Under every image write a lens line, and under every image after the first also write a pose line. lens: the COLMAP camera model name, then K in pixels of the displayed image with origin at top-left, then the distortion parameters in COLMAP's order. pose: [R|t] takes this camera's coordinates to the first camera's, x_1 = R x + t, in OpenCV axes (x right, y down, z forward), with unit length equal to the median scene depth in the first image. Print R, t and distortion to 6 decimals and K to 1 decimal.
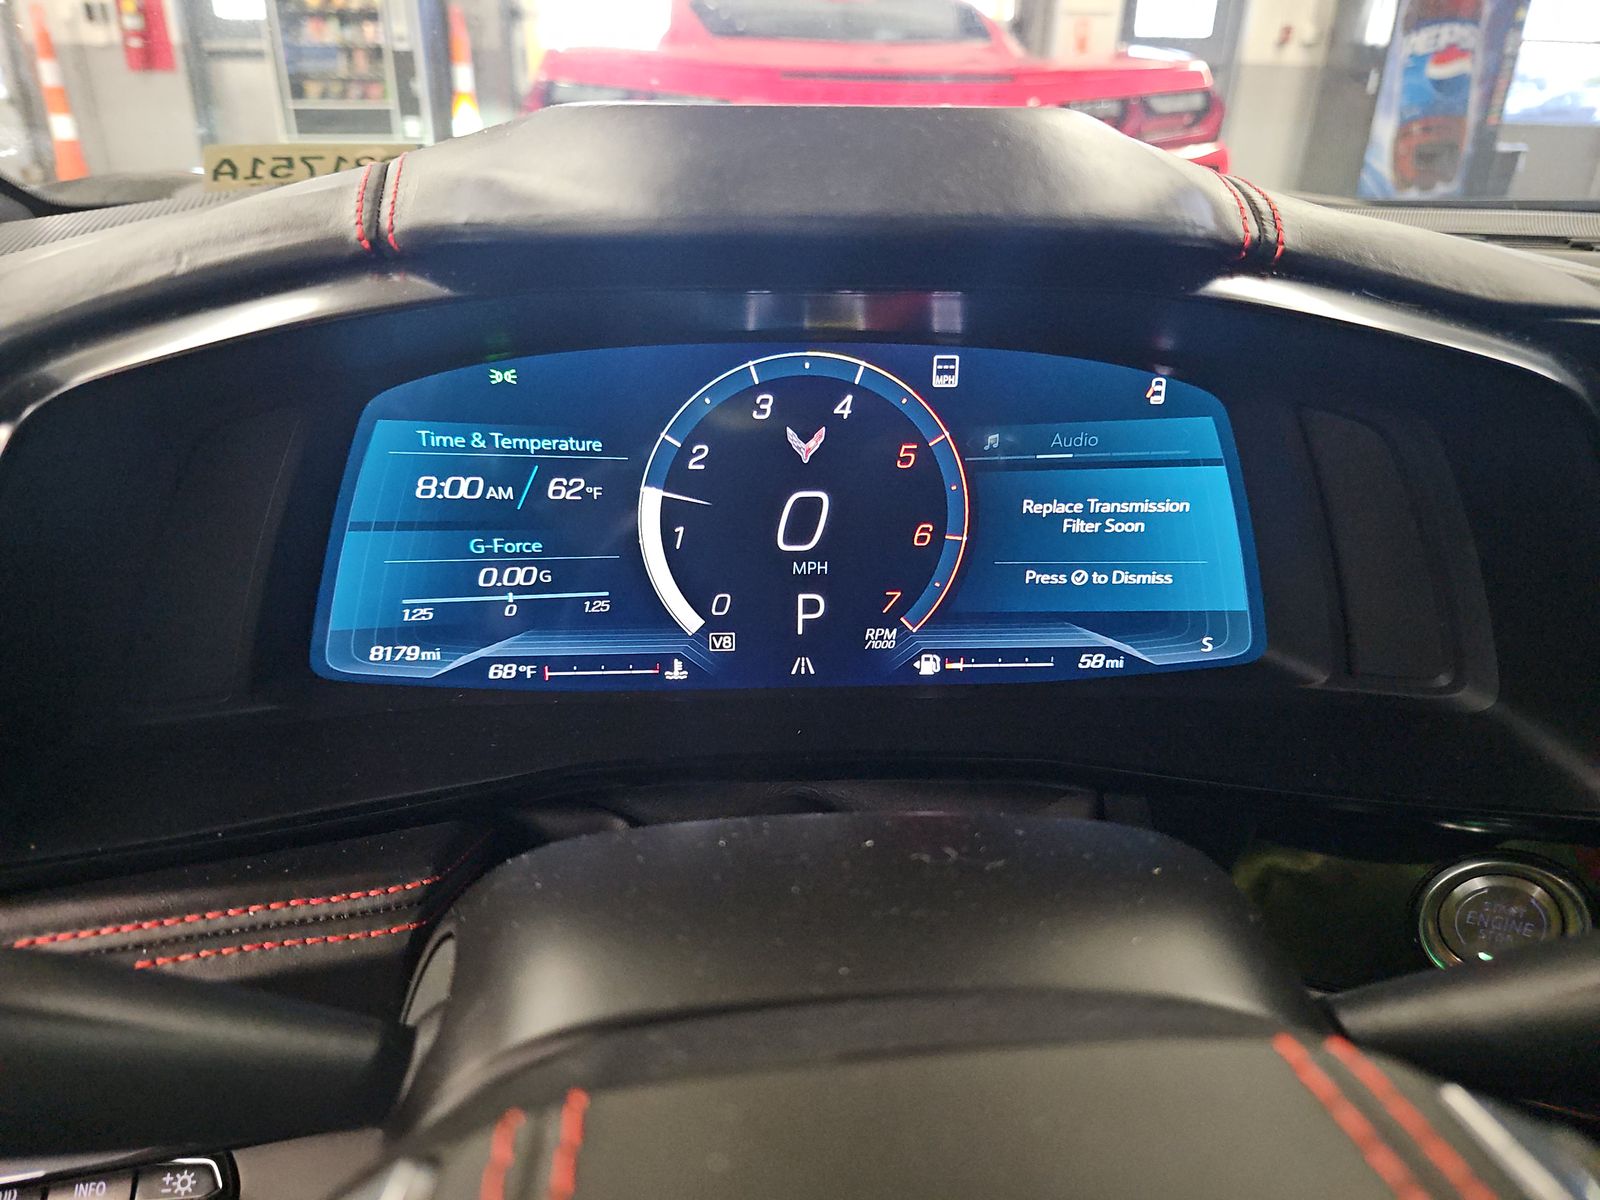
lens RADIAL K [[1075.8, 0, 795.3], [0, 1075.8, 599.9], [0, 0, 1]] dist [0.008667, -0.016515]
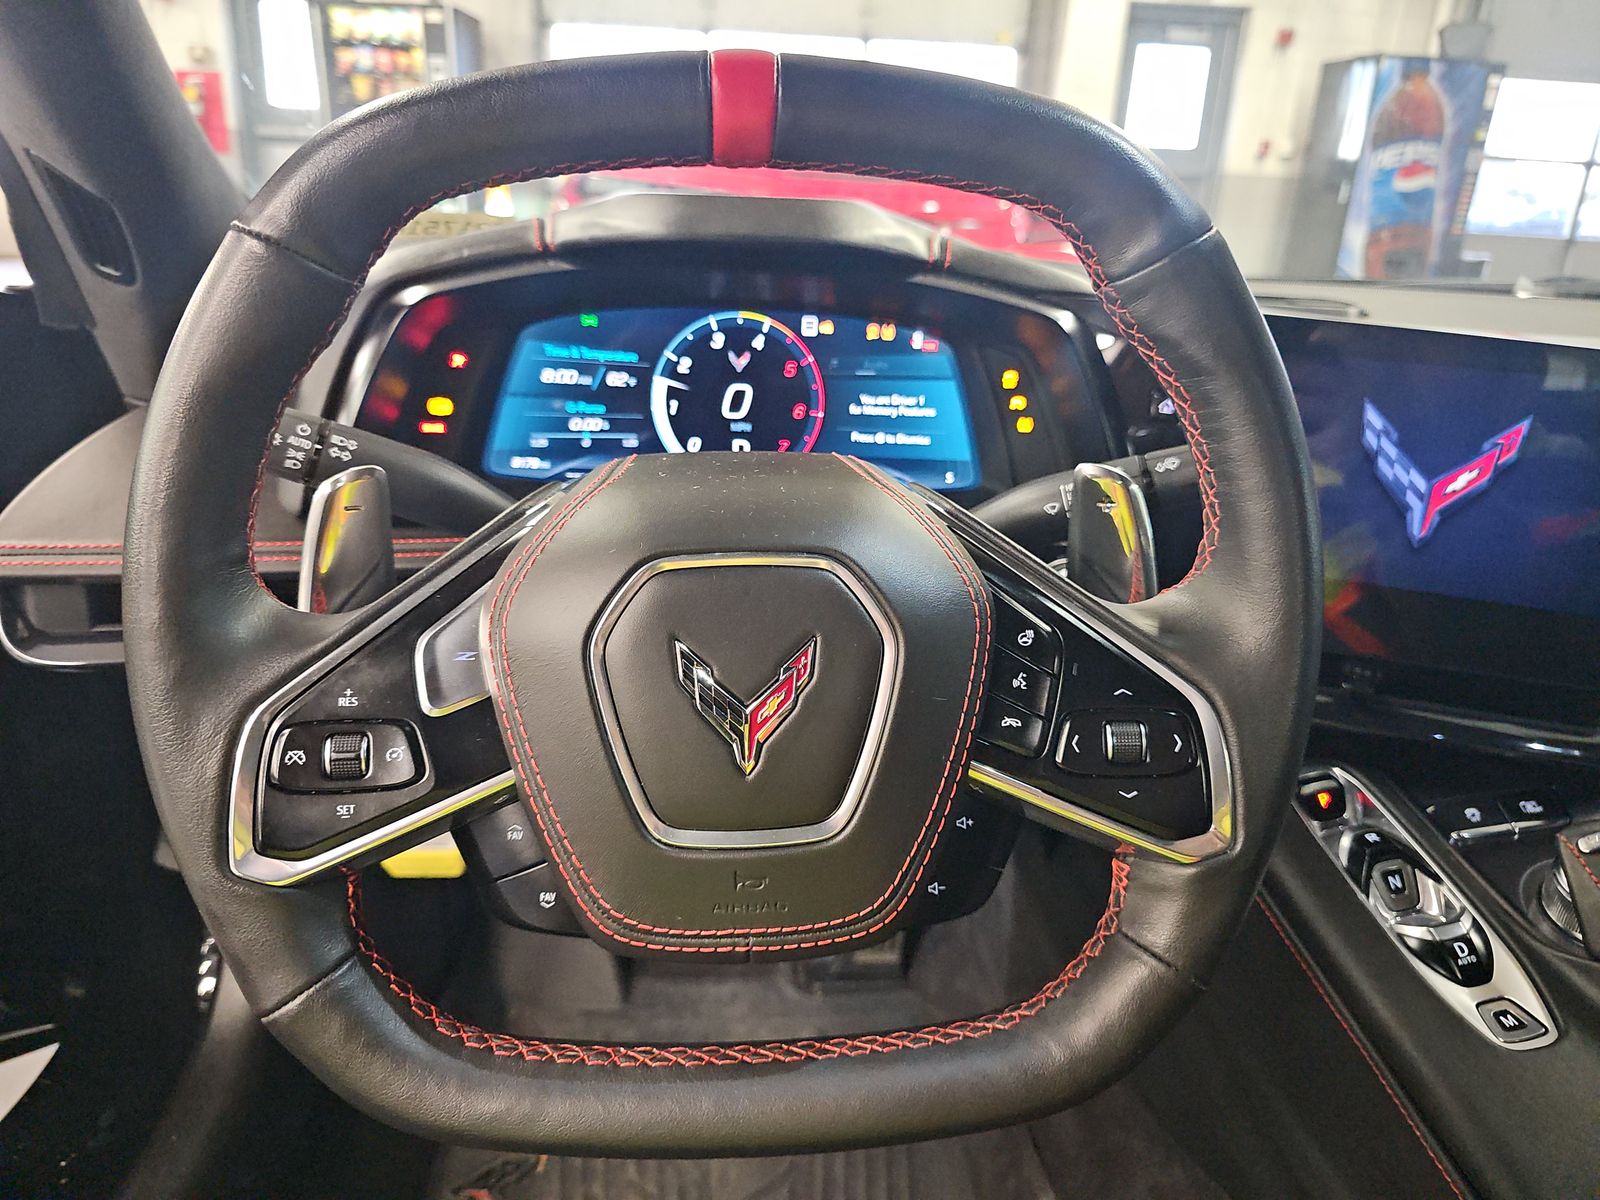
lens RADIAL K [[1075.8, 0, 803.5], [0, 1075.8, 601.5], [0, 0, 1]] dist [0.008667, -0.016515]
pose [[0.999656, 0.026191, 0.001391, 0.131579], [-0.026017, 0.996935, -0.073784, 0.422378], [-0.003319, 0.073722, 0.997273, -0.908436]]
